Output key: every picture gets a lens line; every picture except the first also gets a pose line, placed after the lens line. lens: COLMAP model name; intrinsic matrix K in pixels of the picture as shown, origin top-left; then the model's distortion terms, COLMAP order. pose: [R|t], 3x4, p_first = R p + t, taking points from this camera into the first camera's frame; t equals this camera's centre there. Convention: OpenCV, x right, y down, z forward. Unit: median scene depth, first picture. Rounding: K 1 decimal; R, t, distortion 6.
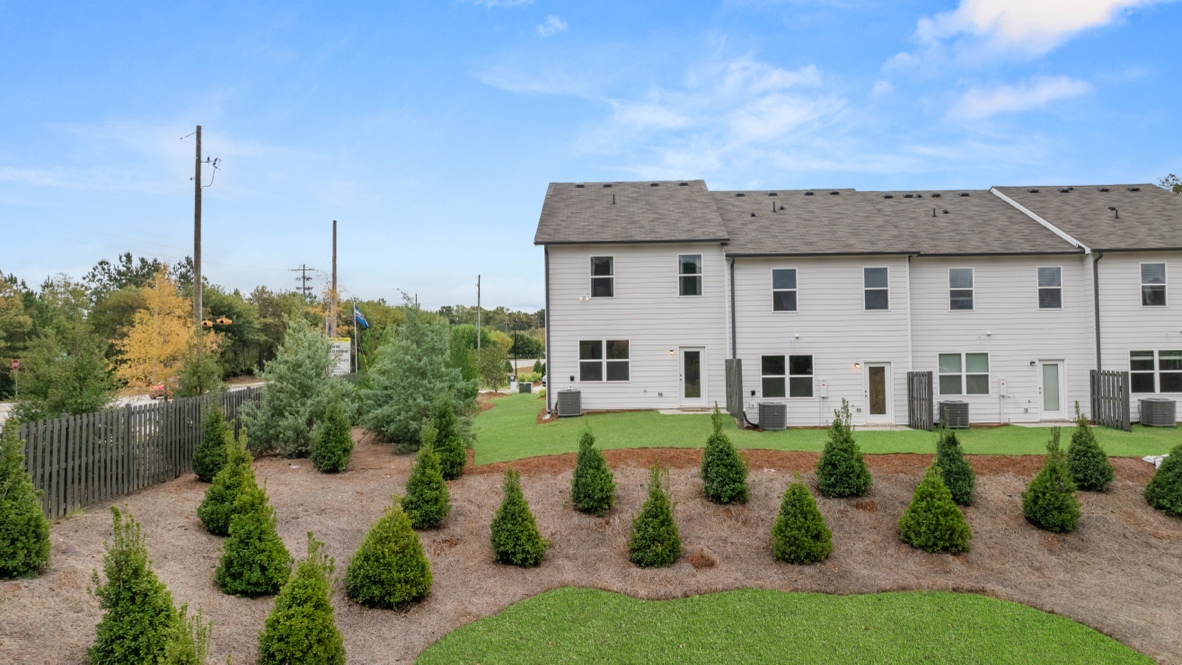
lens RADIAL K [[834.4, 0, 585.4], [0, 834.4, 328.5], [0, 0, 1]] dist [-0.003570, -0.013712]
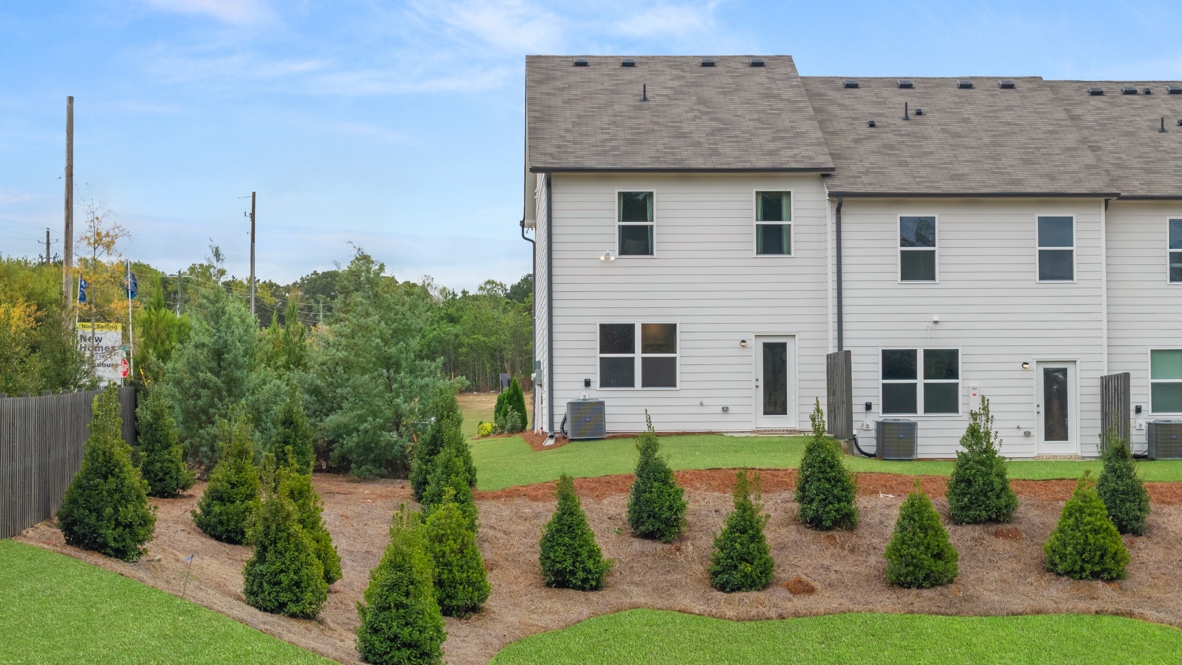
lens RADIAL K [[2395.9, 0, 591.2], [0, 2395.9, 331.0], [0, 0, 1]] dist [-0.072275, 0.000000]
pose [[0.997129, 0.009868, 0.075070, -0.154645], [-0.009883, 0.999951, -0.000161, 0.021003], [-0.075068, -0.000582, 0.997178, -0.843180]]
